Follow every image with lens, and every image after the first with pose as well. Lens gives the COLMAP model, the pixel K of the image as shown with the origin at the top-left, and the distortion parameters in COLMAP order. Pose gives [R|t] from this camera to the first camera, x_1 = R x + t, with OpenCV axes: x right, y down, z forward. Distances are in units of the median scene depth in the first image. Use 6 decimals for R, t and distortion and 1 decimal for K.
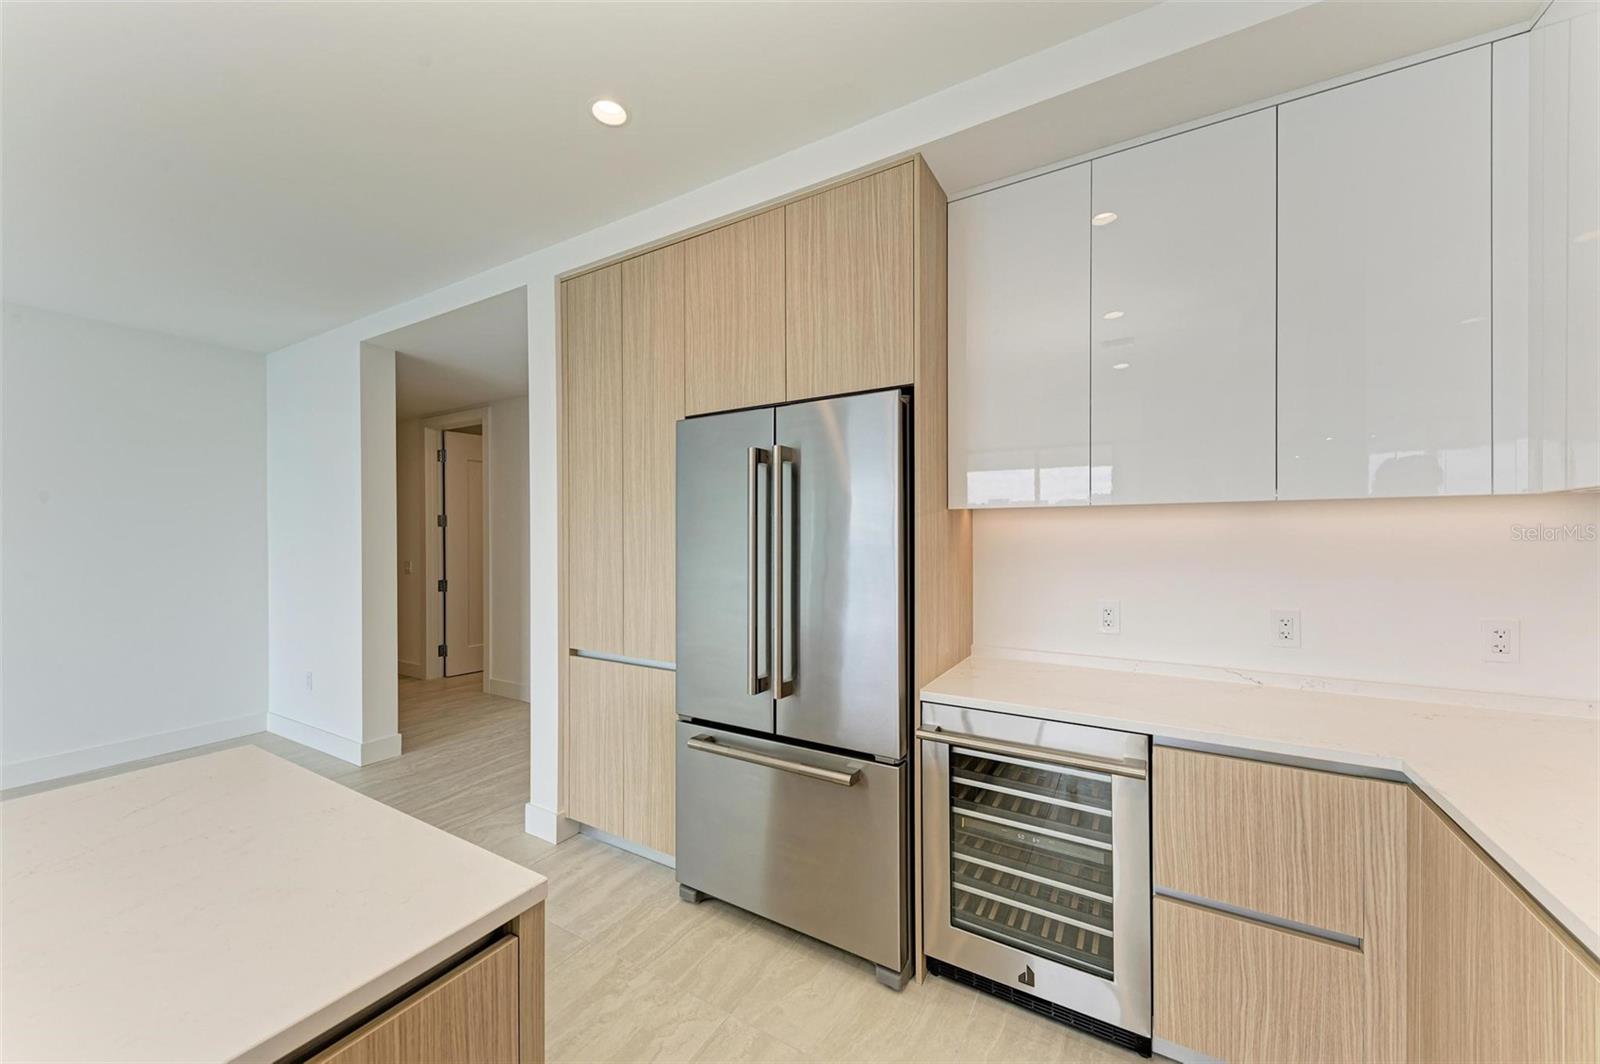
lens RADIAL K [[586.3, 0, 798.8], [0, 586.3, 537.5], [0, 0, 1]] dist [0.002274, -0.000463]
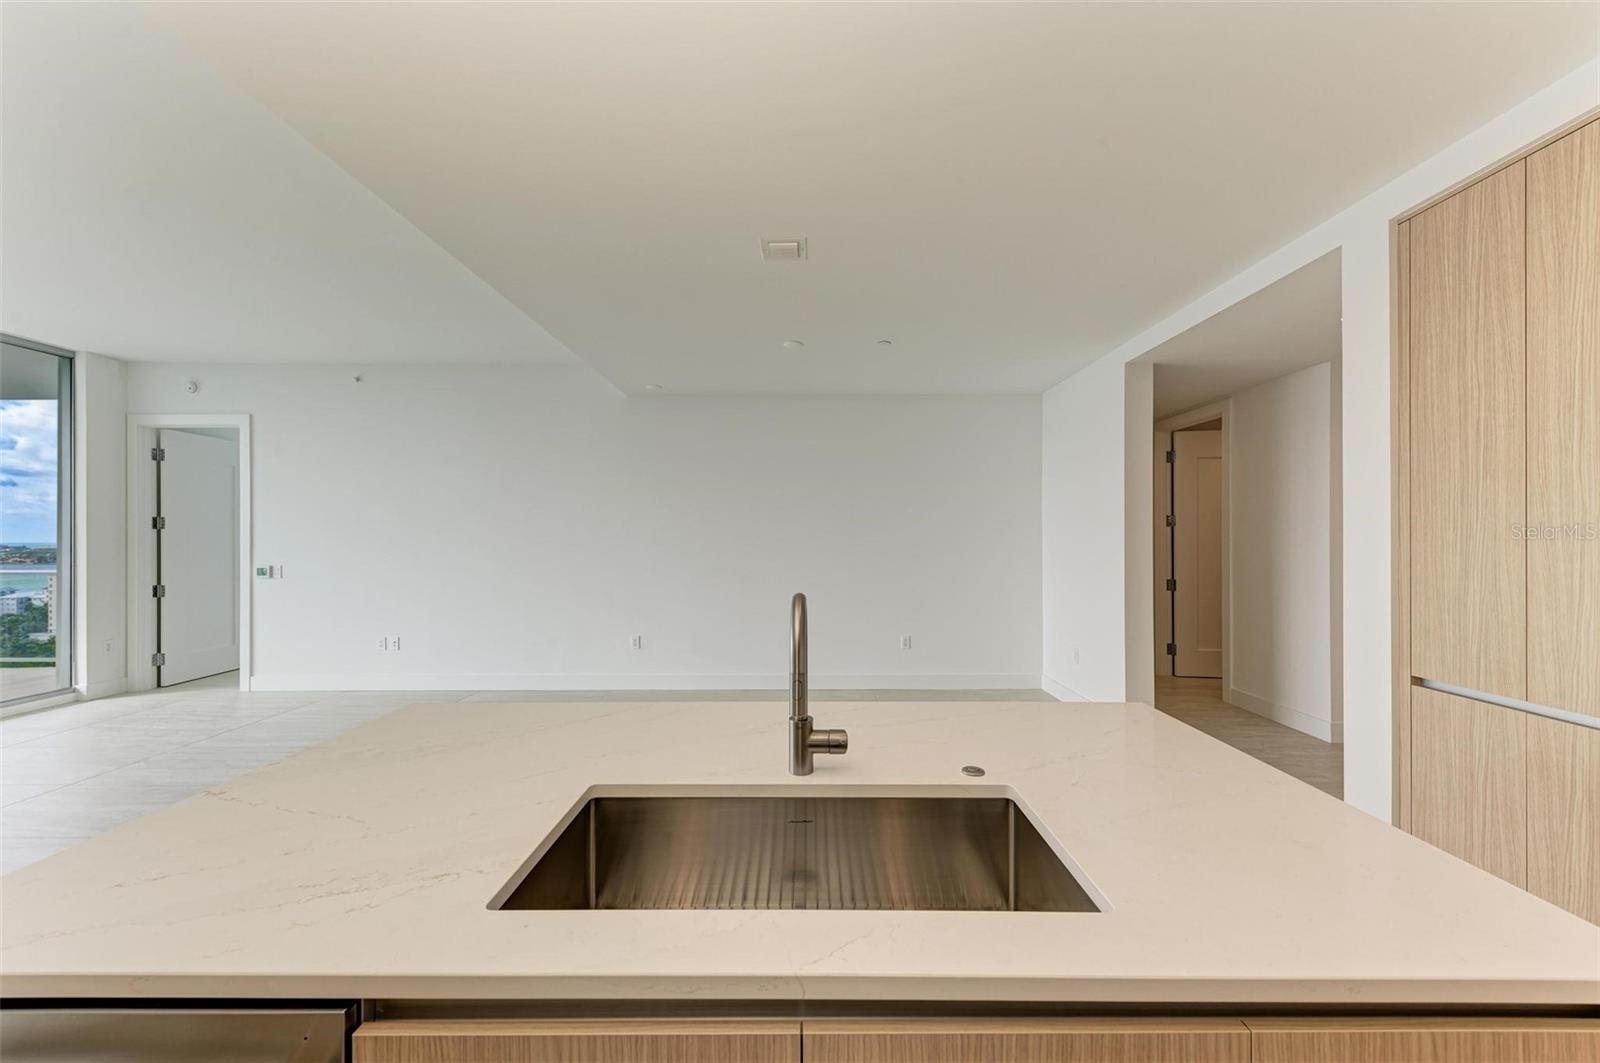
lens RADIAL K [[586.3, 0, 798.8], [0, 586.3, 537.0], [0, 0, 1]] dist [0.002274, -0.000463]
pose [[0.495016, -0.001952, -0.868882, -0.106093], [0.001465, 0.999998, -0.001412, -0.000775], [0.868883, -0.000574, 0.495018, -0.126679]]
